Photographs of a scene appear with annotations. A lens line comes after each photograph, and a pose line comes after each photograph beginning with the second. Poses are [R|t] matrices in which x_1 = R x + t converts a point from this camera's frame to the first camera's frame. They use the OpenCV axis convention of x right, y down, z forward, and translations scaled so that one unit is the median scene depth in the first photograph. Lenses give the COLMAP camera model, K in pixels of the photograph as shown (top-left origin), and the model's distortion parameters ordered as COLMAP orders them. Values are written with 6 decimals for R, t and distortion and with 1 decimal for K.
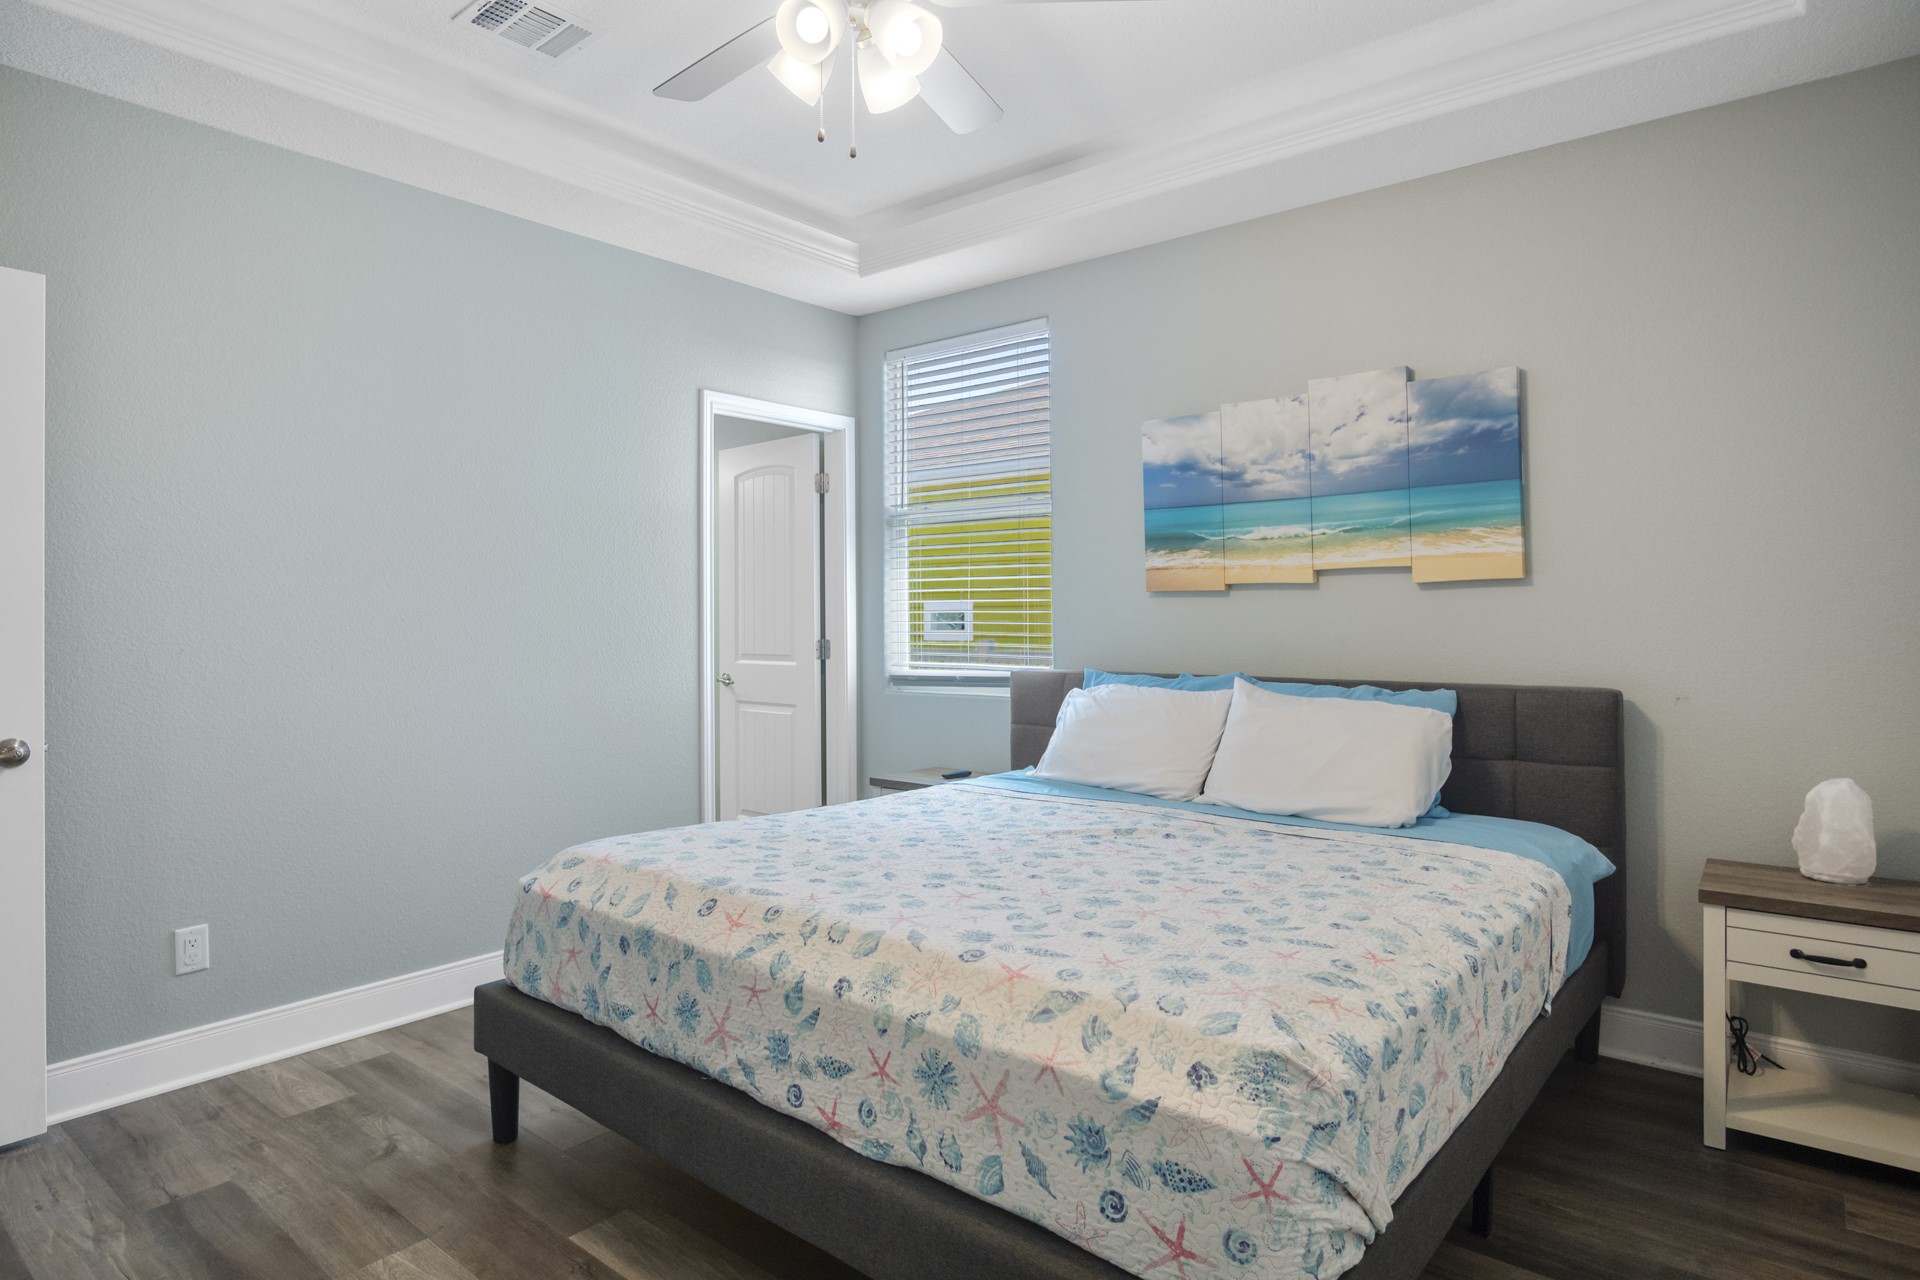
lens RADIAL K [[1135.6, 0, 962.9], [0, 1135.6, 584.2], [0, 0, 1]] dist [-0.011330, -0.001387]
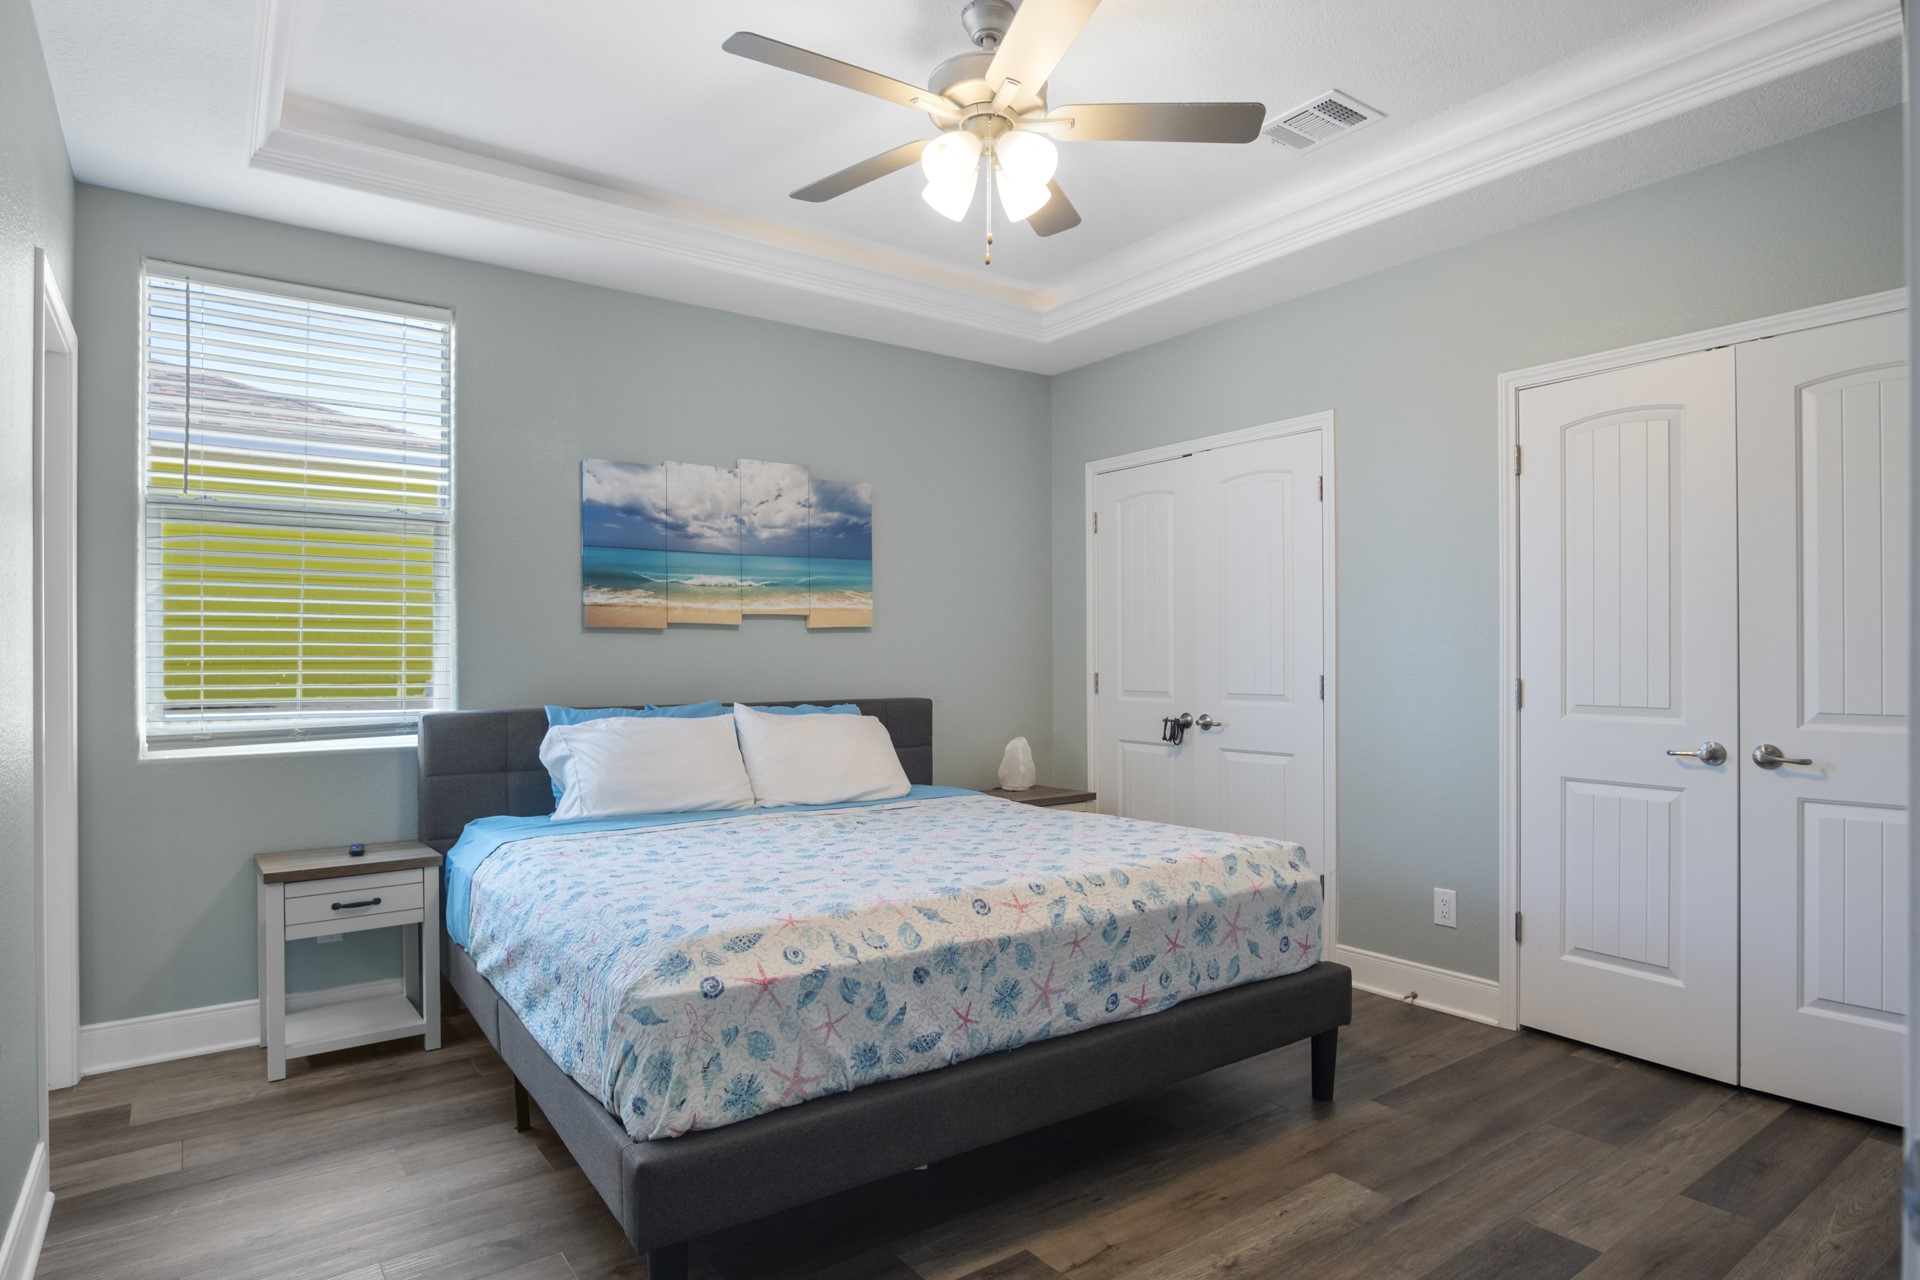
lens RADIAL K [[1008.3, 0, 1101.7], [0, 1008.3, 639.6], [0, 0, 1]] dist [-0.003391, -0.000023]
pose [[0.174197, 0.018703, 0.984533, -0.743113], [-0.022267, 0.999639, -0.015050, 0.024175], [-0.984459, -0.019301, 0.174550, 0.456536]]
